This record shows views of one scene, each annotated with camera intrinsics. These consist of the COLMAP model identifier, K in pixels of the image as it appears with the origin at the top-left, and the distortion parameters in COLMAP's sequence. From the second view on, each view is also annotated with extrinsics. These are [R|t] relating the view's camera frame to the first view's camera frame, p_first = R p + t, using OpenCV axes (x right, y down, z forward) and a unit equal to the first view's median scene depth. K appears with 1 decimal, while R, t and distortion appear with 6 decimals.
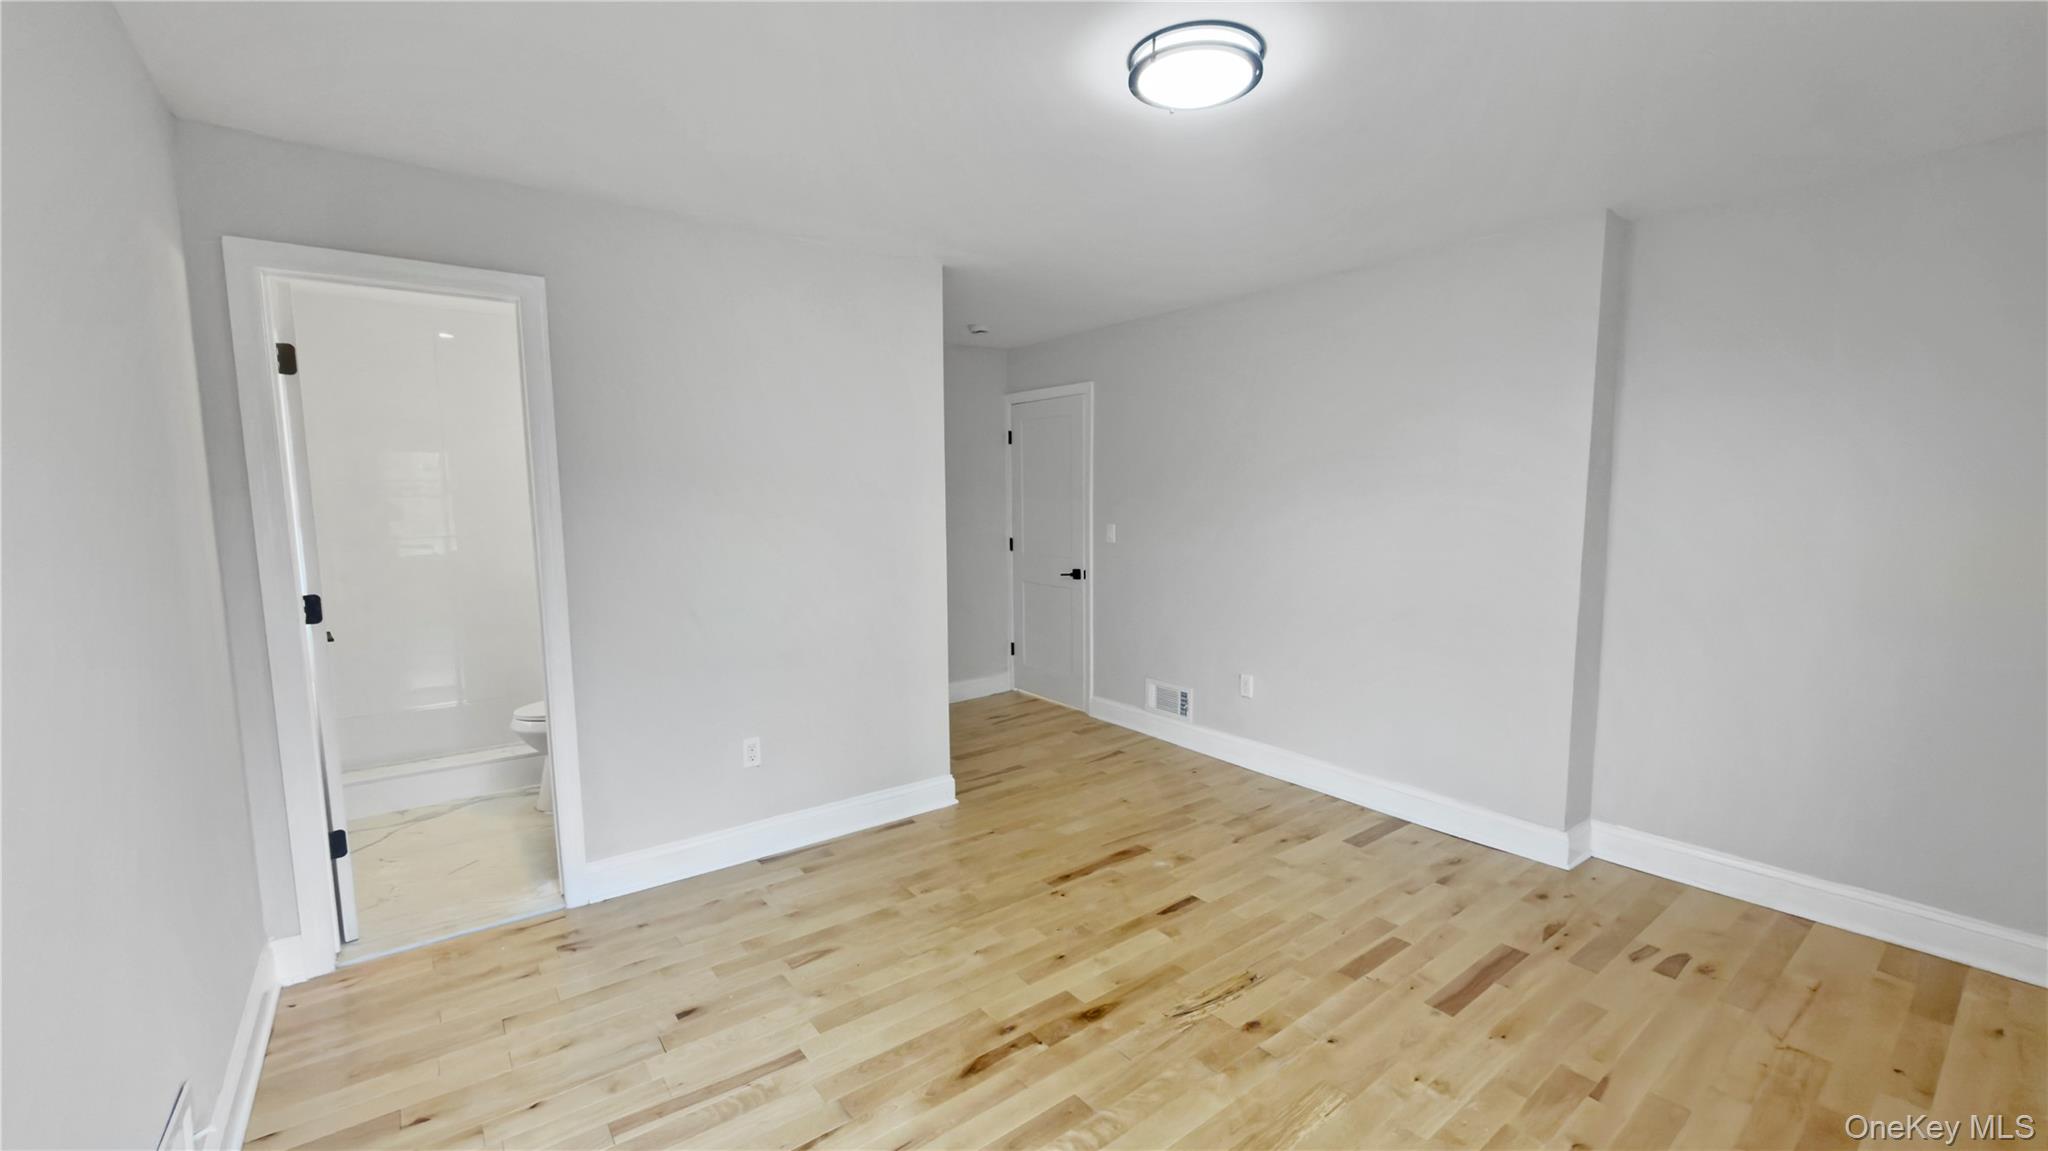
lens RADIAL K [[823.5, 0, 1023.3], [0, 823.5, 583.1], [0, 0, 1]] dist [0.001100, -0.000323]
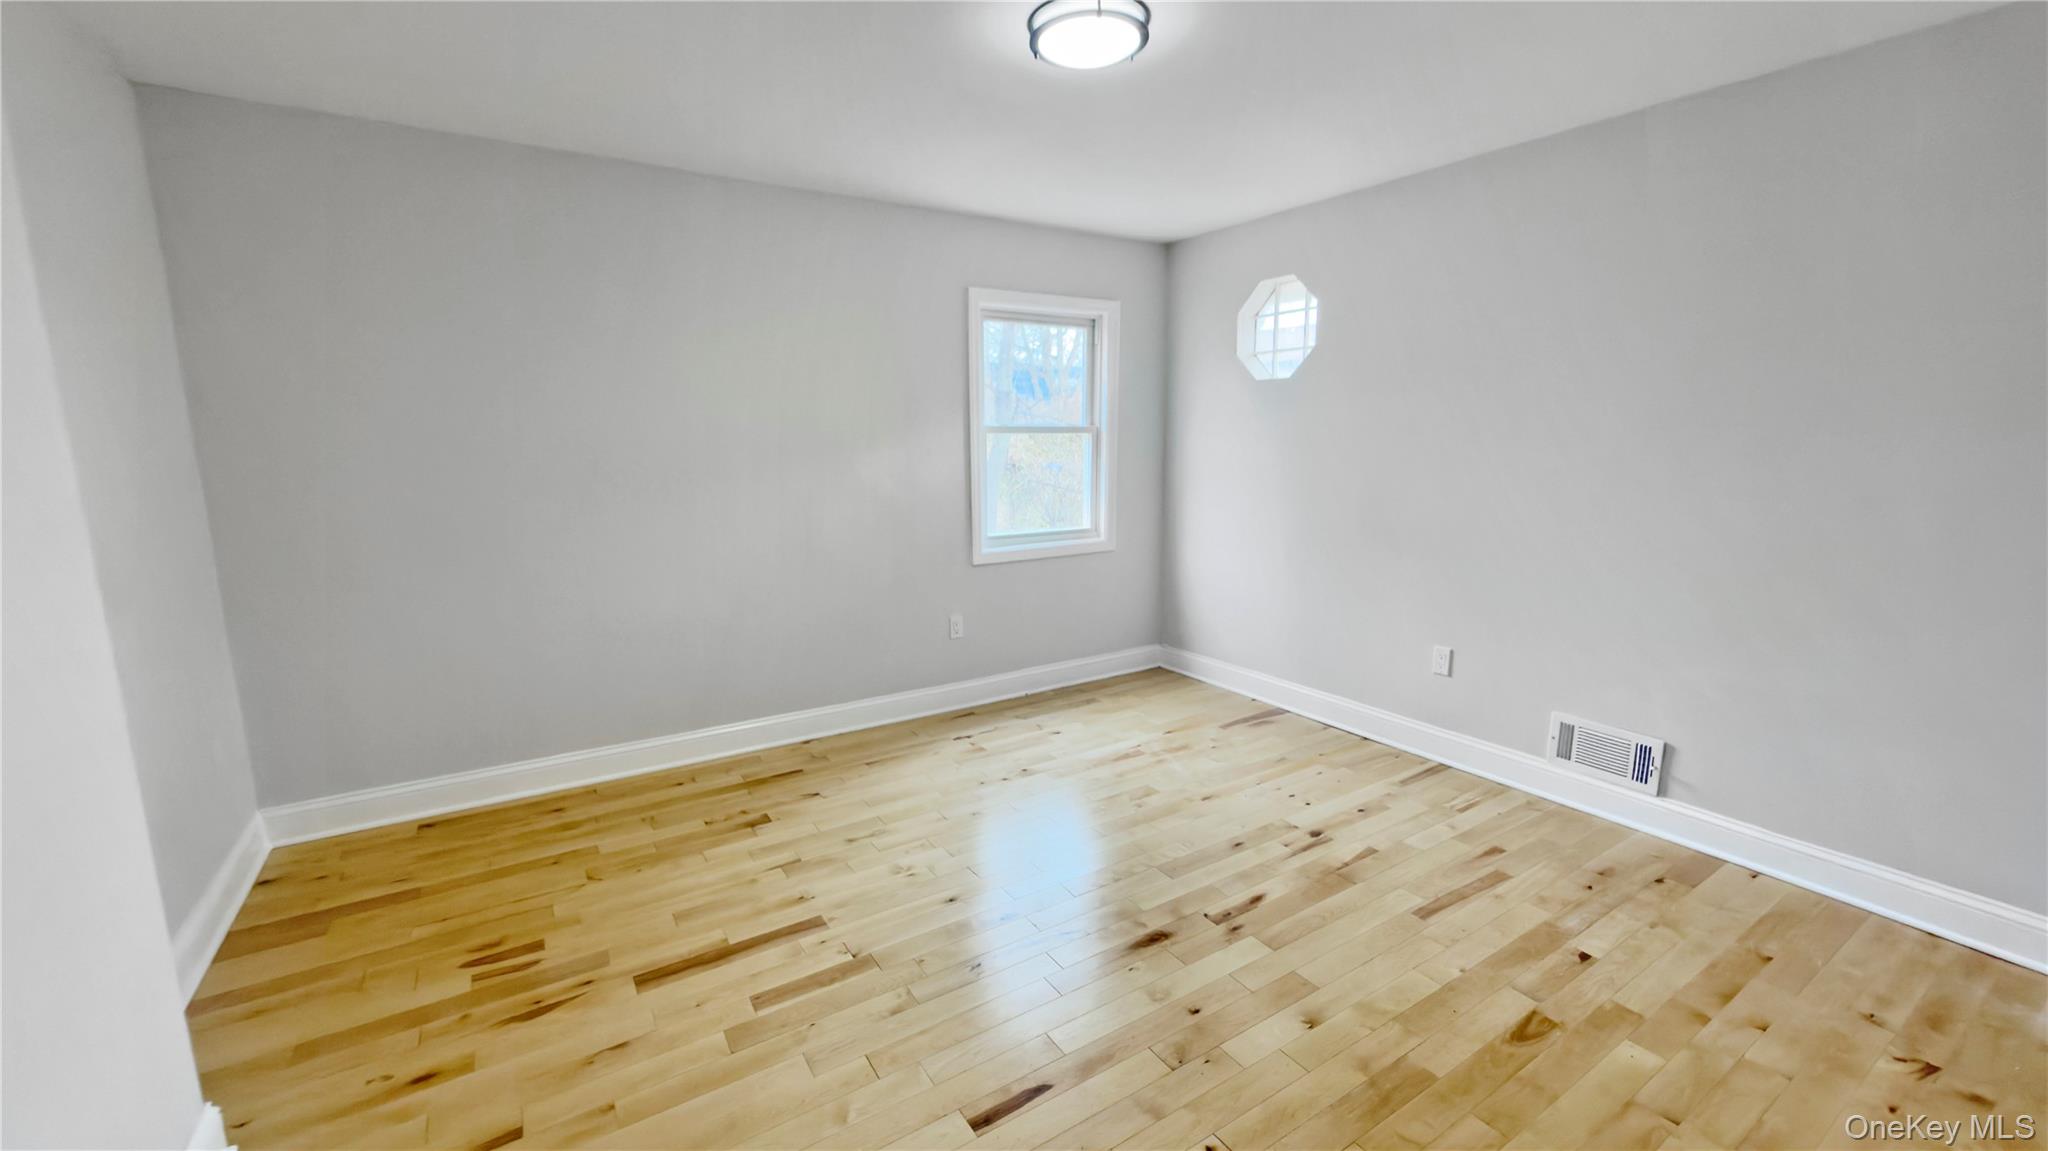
lens RADIAL K [[823.5, 0, 1023.3], [0, 823.5, 583.1], [0, 0, 1]] dist [0.001100, -0.000323]
pose [[-0.997065, -0.005854, 0.076330, 0.163898], [0.015382, 0.961419, 0.274659, -0.164838], [-0.074993, 0.275027, -0.958507, 1.729183]]
